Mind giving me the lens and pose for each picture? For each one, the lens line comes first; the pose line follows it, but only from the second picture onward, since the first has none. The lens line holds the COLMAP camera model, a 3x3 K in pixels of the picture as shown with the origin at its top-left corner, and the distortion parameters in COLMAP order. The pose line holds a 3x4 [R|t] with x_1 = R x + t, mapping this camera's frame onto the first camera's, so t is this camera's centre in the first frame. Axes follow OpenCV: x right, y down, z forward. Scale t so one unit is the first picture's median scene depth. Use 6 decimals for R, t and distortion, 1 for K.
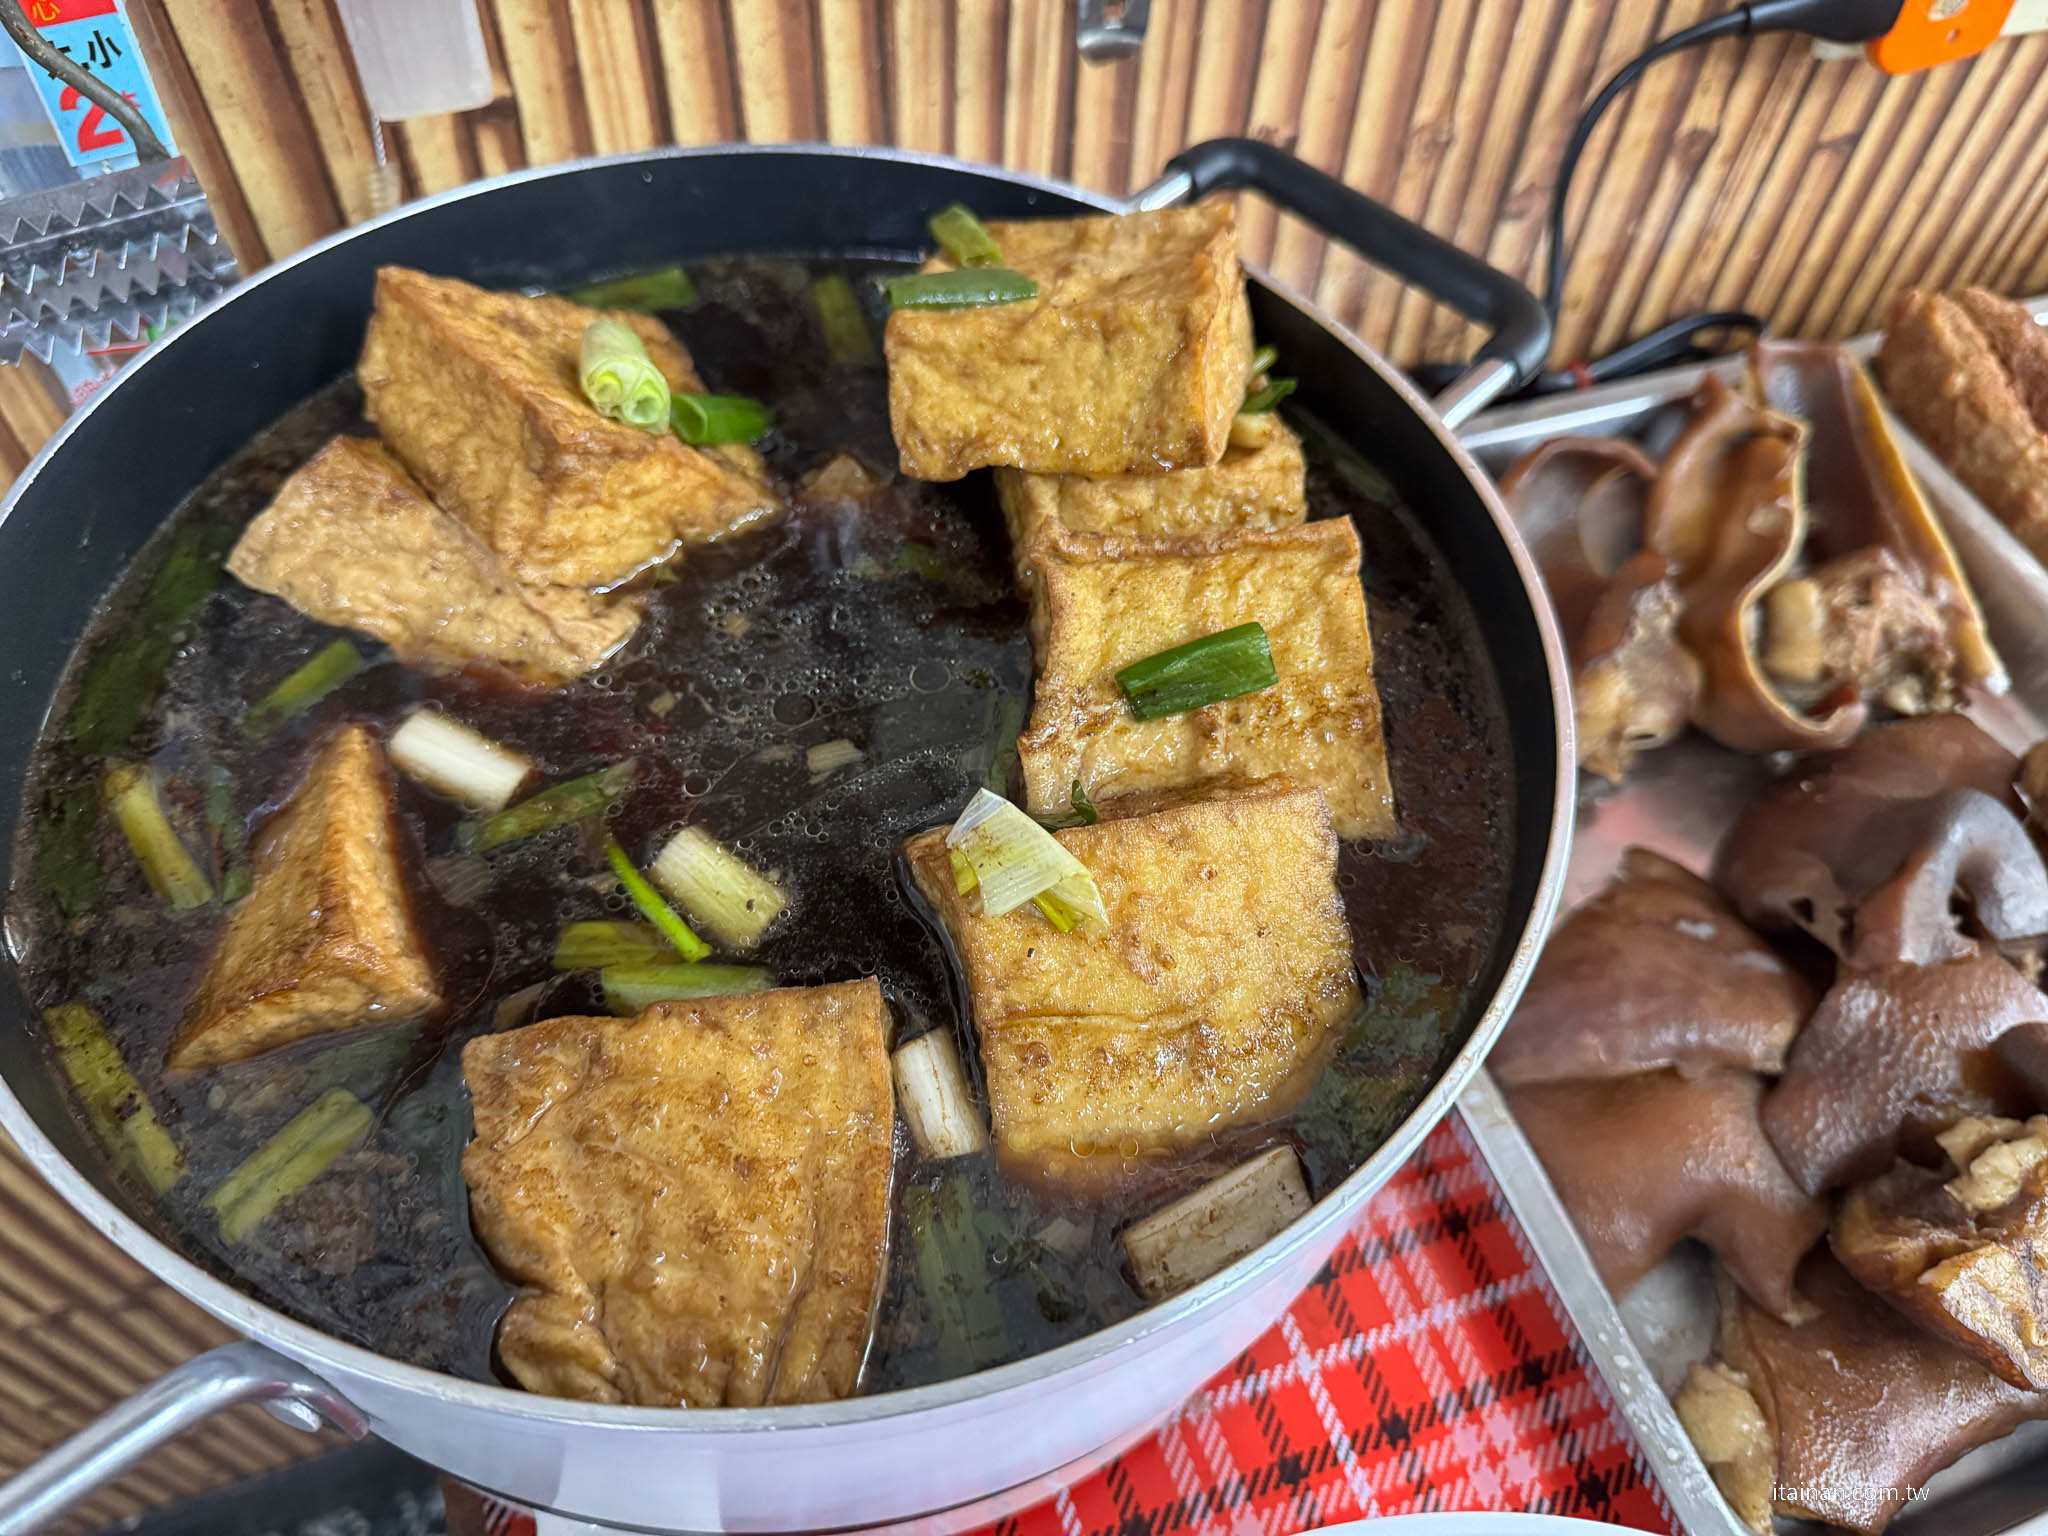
lens RADIAL K [[1474.1, 0, 1024.0], [0, 1474.1, 768.0], [0, 0, 1]] dist [0.031265, -0.038000]
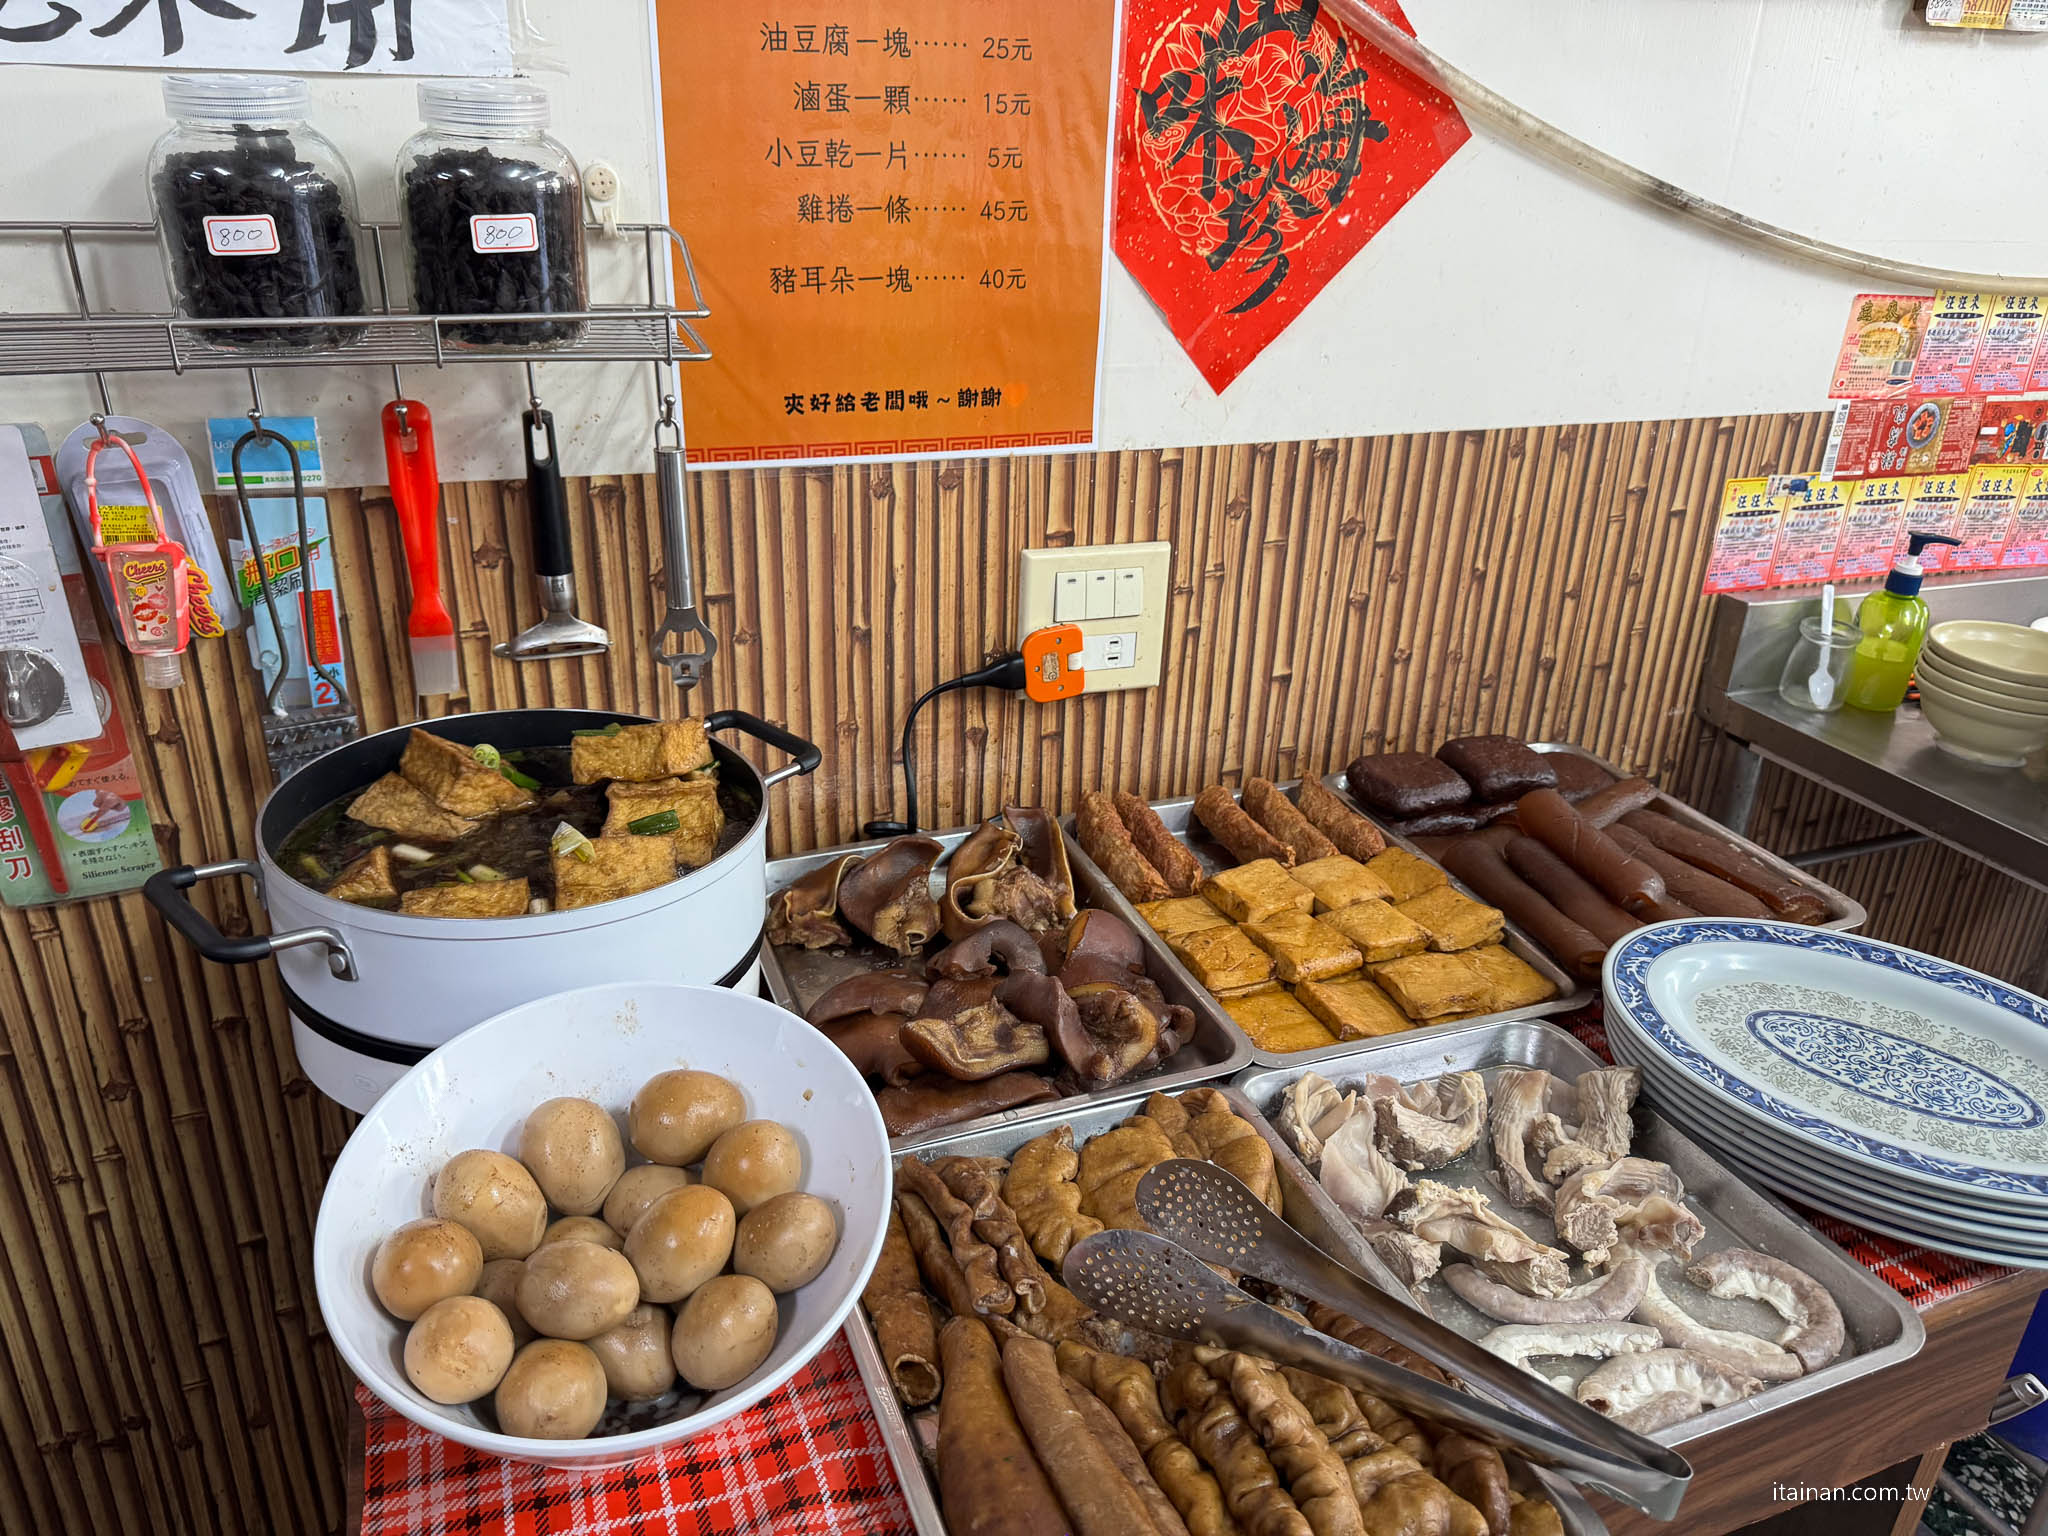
lens RADIAL K [[1474.1, 0, 1024.0], [0, 1474.1, 768.0], [0, 0, 1]] dist [0.031265, -0.038000]
pose [[0.999404, -0.023305, 0.025474, 0.791731], [0.032912, 0.865992, -0.498974, 1.365887], [-0.010432, 0.499515, 0.866242, -1.723346]]
